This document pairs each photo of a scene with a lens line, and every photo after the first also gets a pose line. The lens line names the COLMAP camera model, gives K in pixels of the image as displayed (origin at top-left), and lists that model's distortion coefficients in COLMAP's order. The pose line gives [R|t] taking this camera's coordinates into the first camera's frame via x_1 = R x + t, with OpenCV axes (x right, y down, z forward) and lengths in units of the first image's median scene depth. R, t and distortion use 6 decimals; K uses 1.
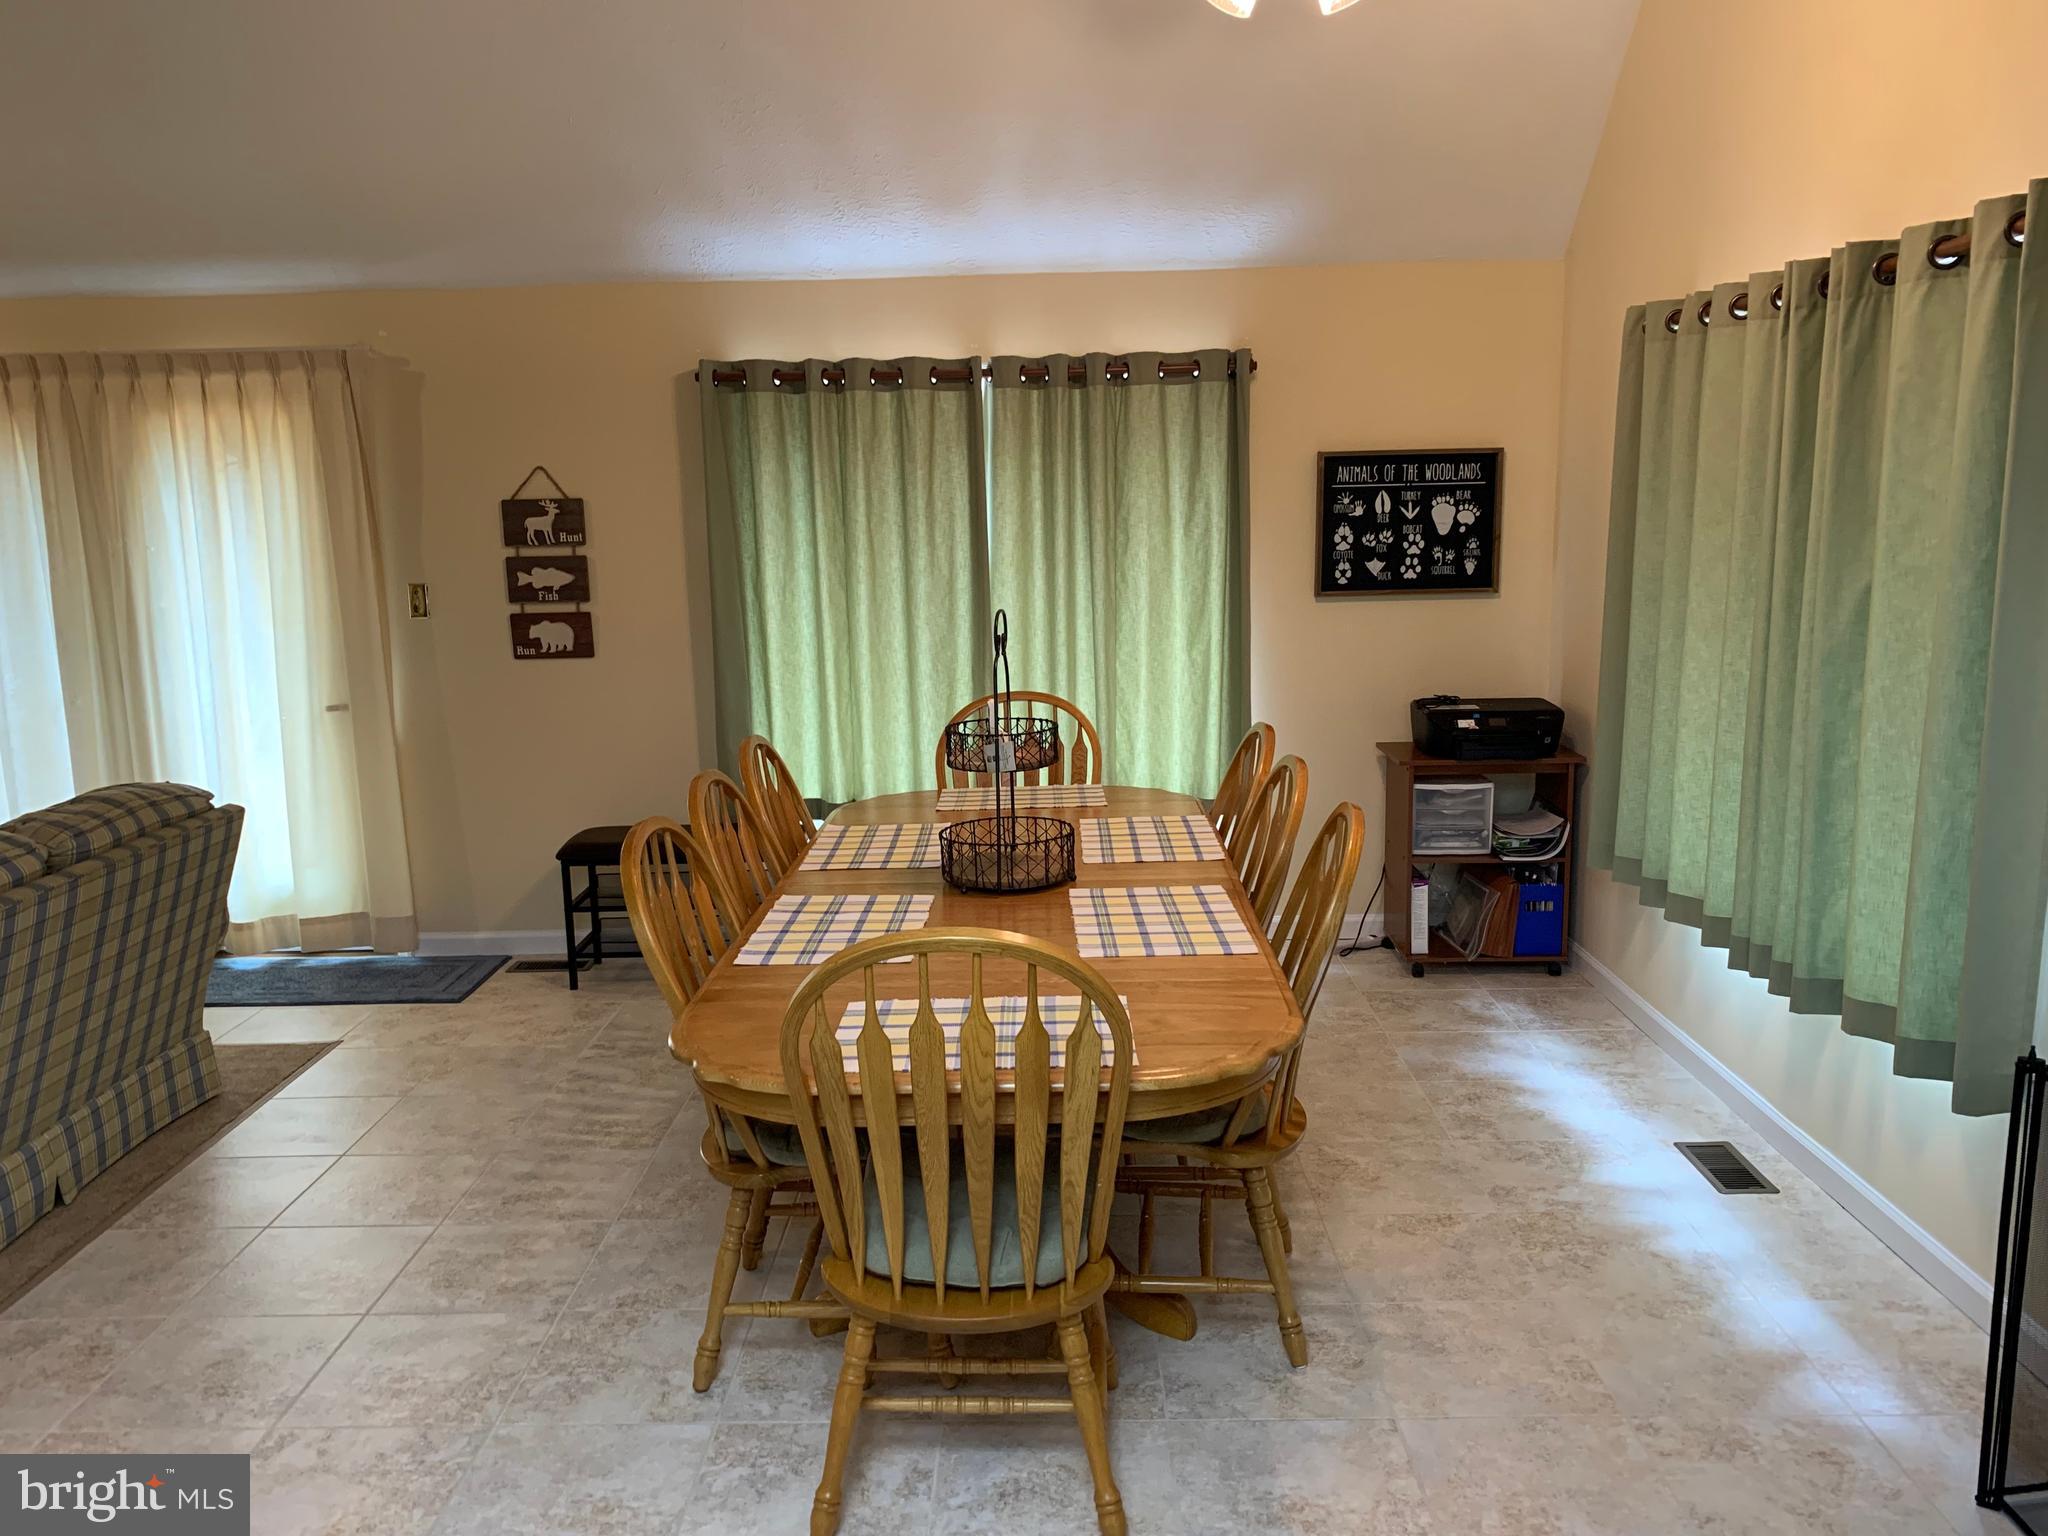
lens RADIAL K [[1562.4, 0, 1021.5], [0, 1562.4, 783.4], [0, 0, 1]] dist [0.026340, -0.033401]
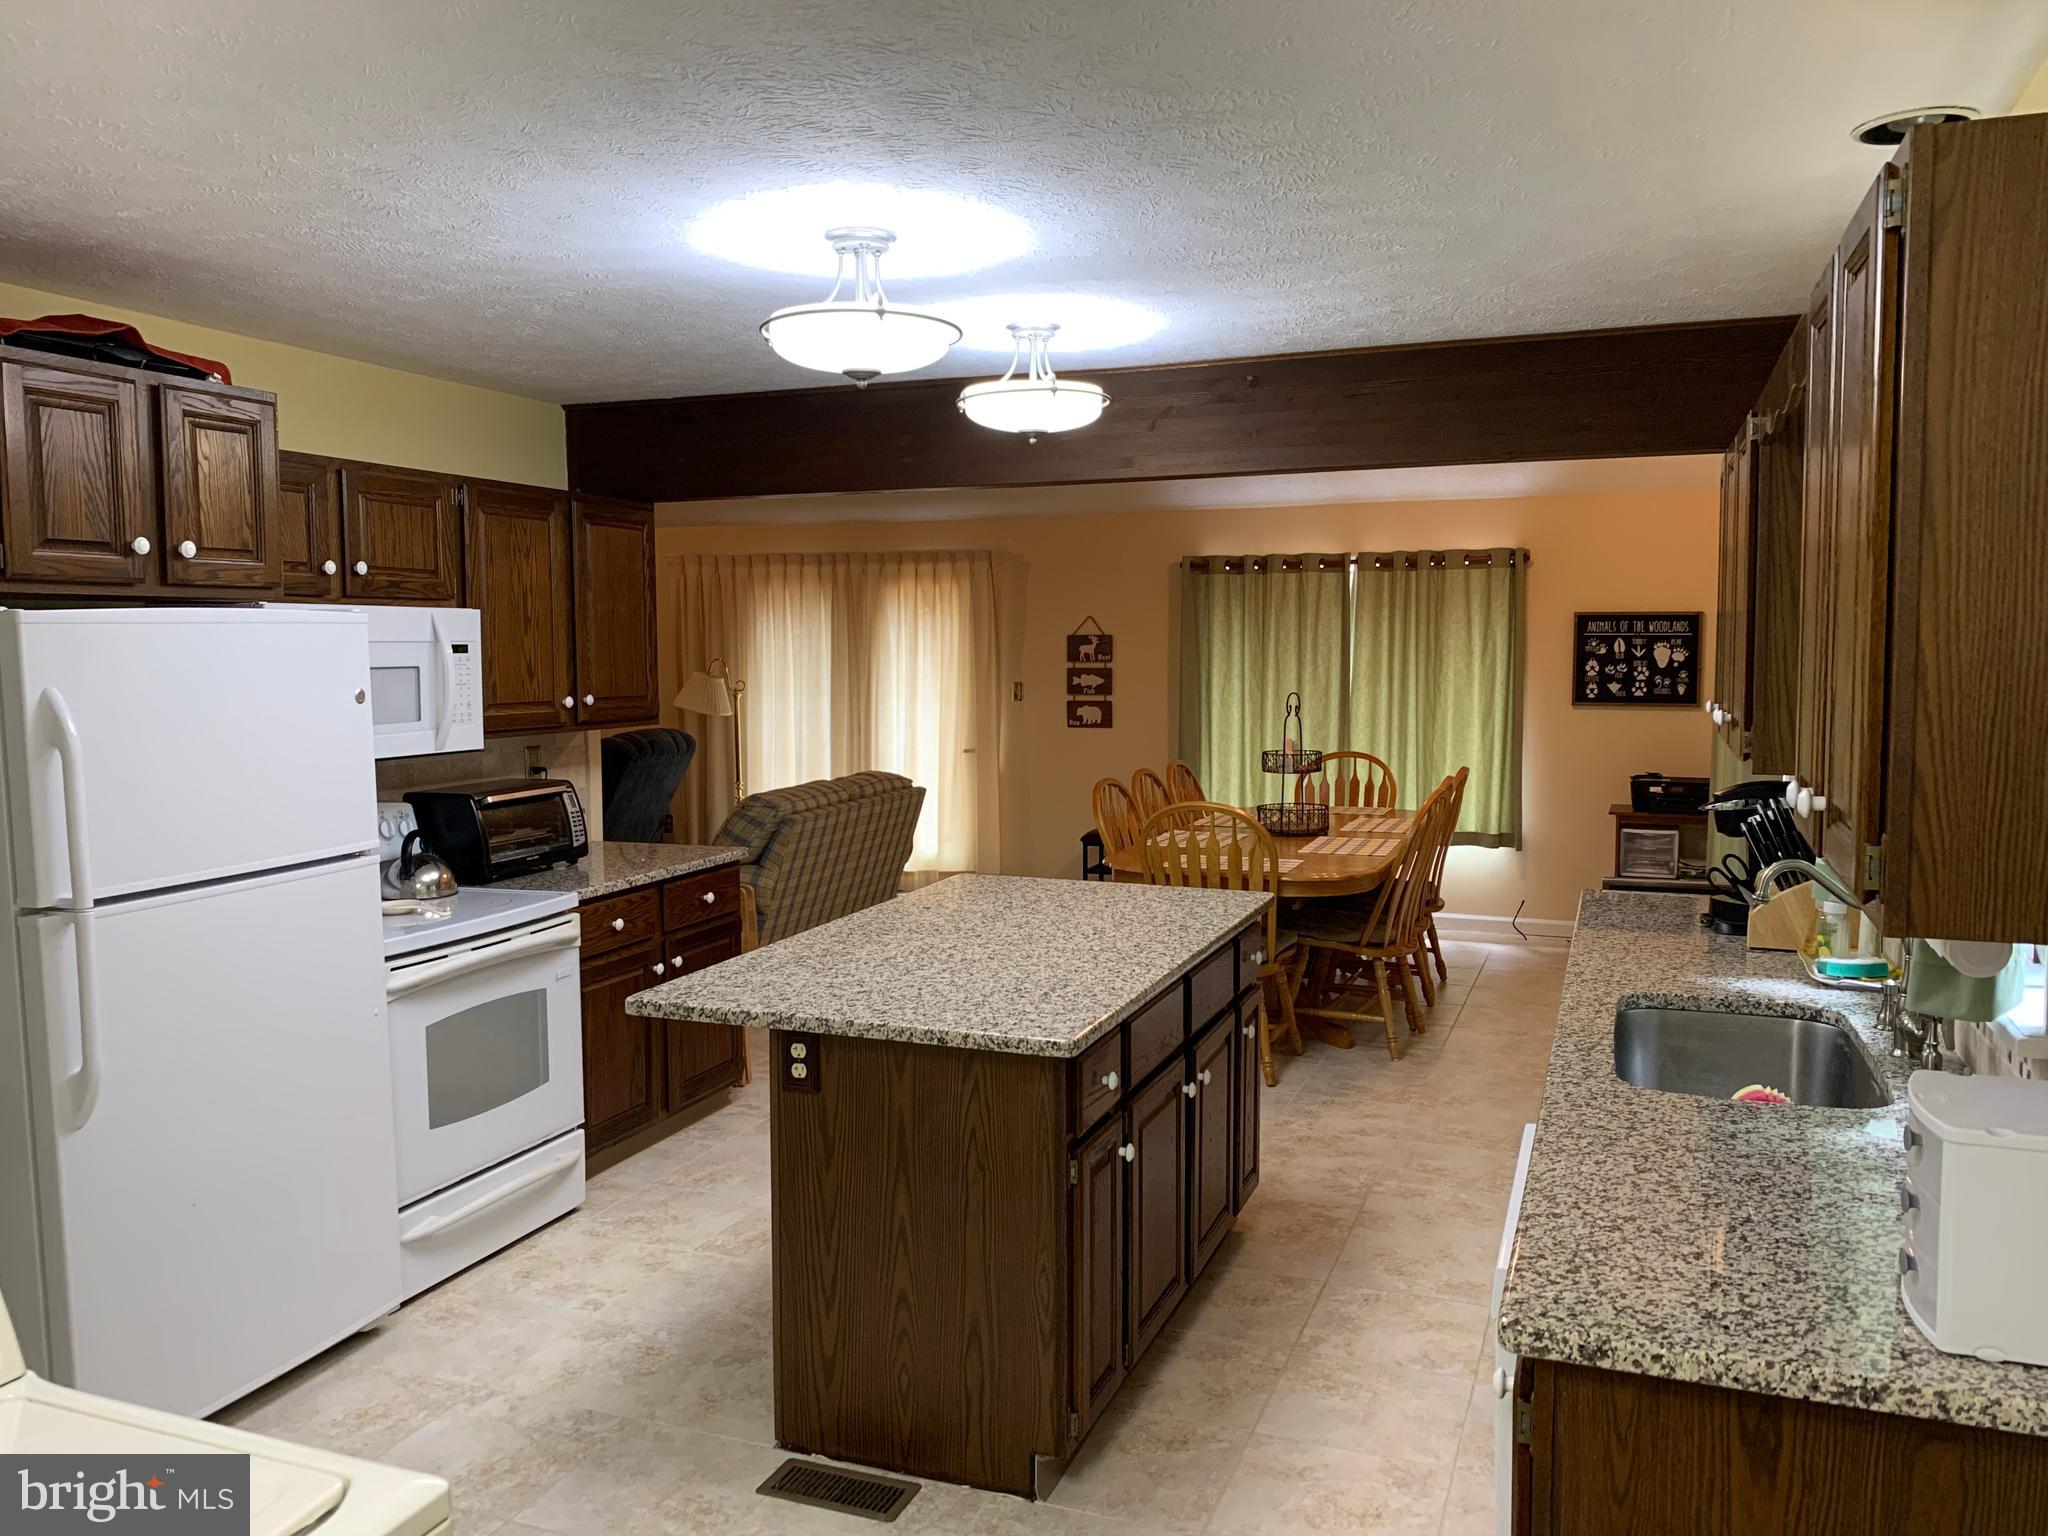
lens RADIAL K [[1562.4, 0, 1018.0], [0, 1562.4, 758.2], [0, 0, 1]] dist [0.026340, -0.033401]
pose [[0.935157, 0.045001, -0.351363, 0.225997], [-0.081009, 0.992780, -0.088457, 0.109928], [0.344846, 0.111185, 0.932051, -0.601556]]
